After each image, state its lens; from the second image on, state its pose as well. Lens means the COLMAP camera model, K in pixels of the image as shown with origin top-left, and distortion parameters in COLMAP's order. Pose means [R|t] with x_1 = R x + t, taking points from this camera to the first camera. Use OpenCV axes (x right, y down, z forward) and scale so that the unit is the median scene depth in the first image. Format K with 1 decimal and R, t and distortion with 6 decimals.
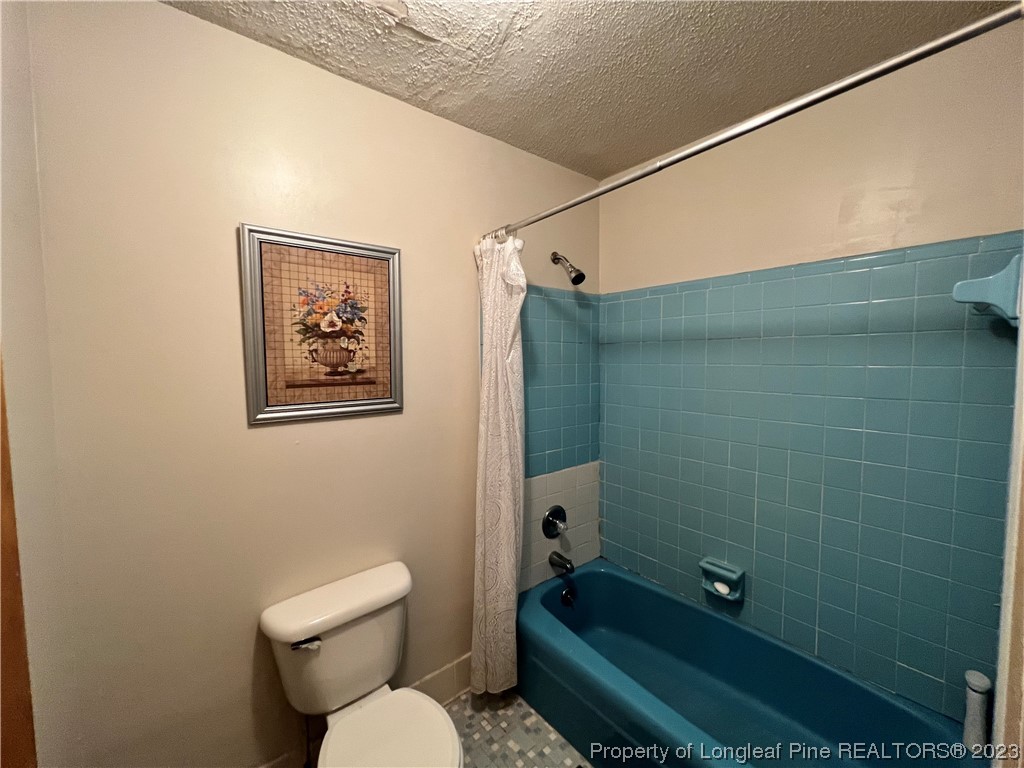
lens RADIAL K [[407.6, 0, 512.3], [0, 407.6, 384.4], [0, 0, 1]] dist [0.000920, 0.000541]
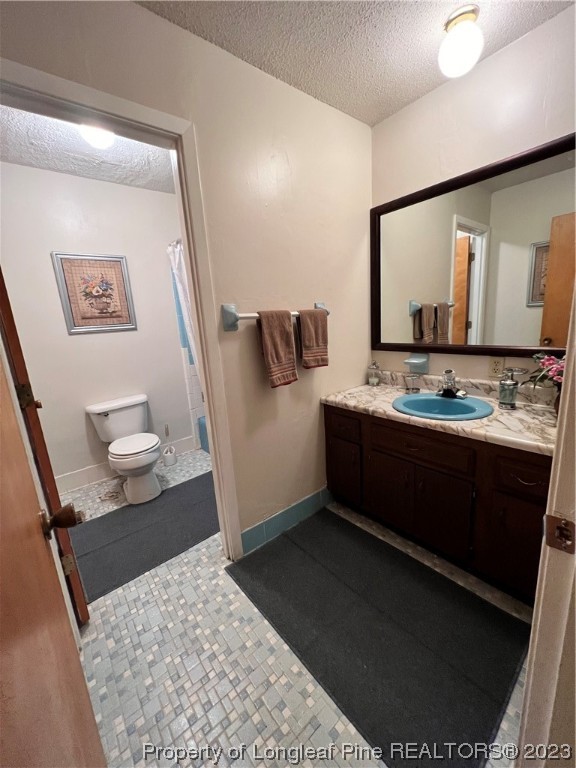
lens RADIAL K [[305.7, 0, 287.5], [0, 305.7, 382.6], [0, 0, 1]] dist [0.000920, 0.000541]
pose [[0.998213, -0.058167, -0.013676, 0.658530], [0.059536, 0.987676, 0.144746, 0.184557], [0.005088, -0.145301, 0.989374, -0.839673]]
